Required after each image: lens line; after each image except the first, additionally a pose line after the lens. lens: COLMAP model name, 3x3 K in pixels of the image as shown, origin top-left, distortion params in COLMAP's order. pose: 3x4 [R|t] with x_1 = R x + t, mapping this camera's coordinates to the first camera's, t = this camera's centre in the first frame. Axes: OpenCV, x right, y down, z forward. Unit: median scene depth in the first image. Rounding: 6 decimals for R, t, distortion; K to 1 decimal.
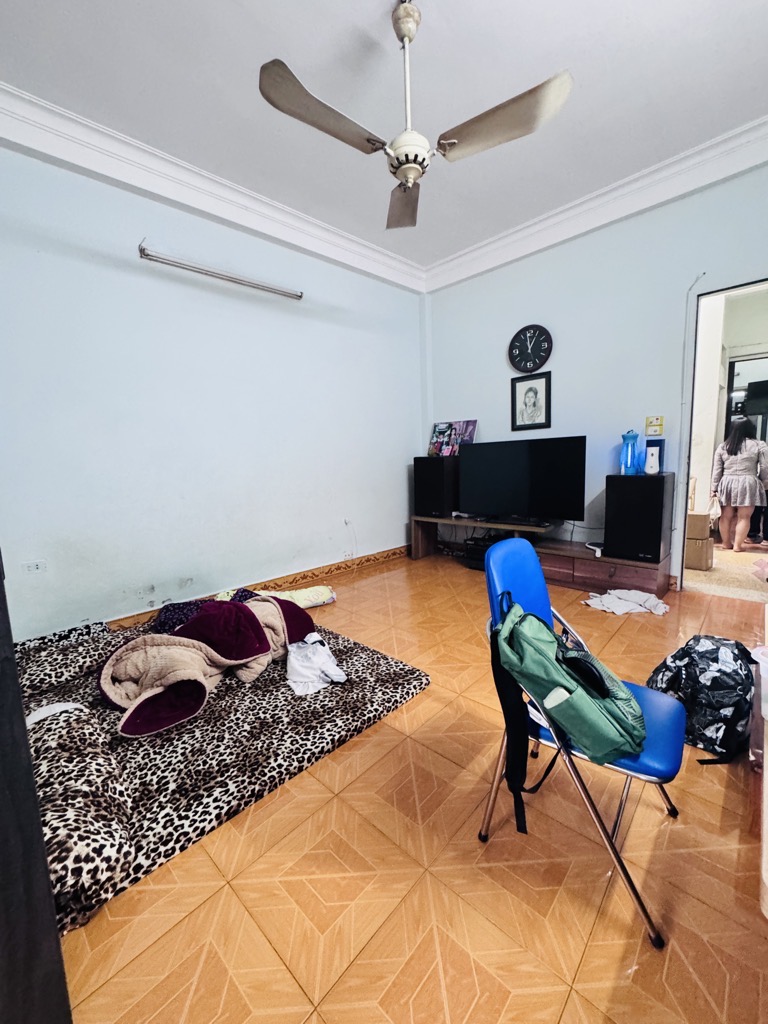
lens RADIAL K [[408.4, 0, 384.7], [0, 408.4, 515.0], [0, 0, 1]] dist [-0.000644, -0.000052]
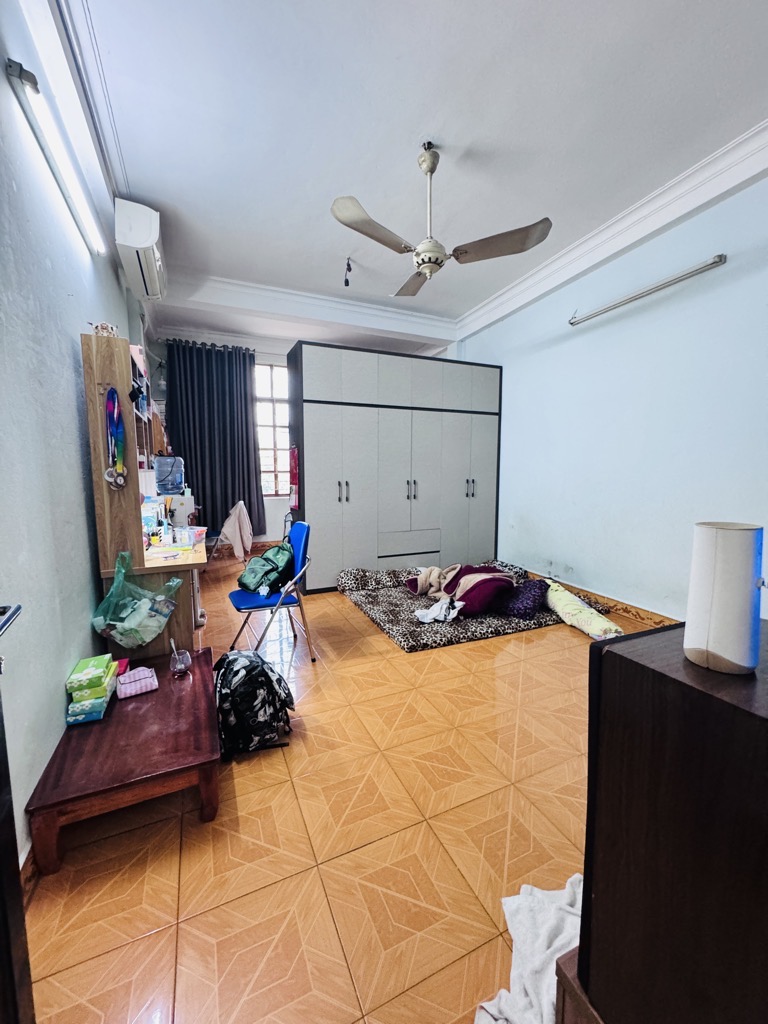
lens RADIAL K [[408.4, 0, 384.7], [0, 408.4, 515.8], [0, 0, 1]] dist [-0.000644, -0.000052]
pose [[-0.374967, 0.137716, -0.916752, 1.456111], [-0.114282, 0.974494, 0.193133, -0.295191], [0.919967, 0.177187, -0.349665, 1.484137]]
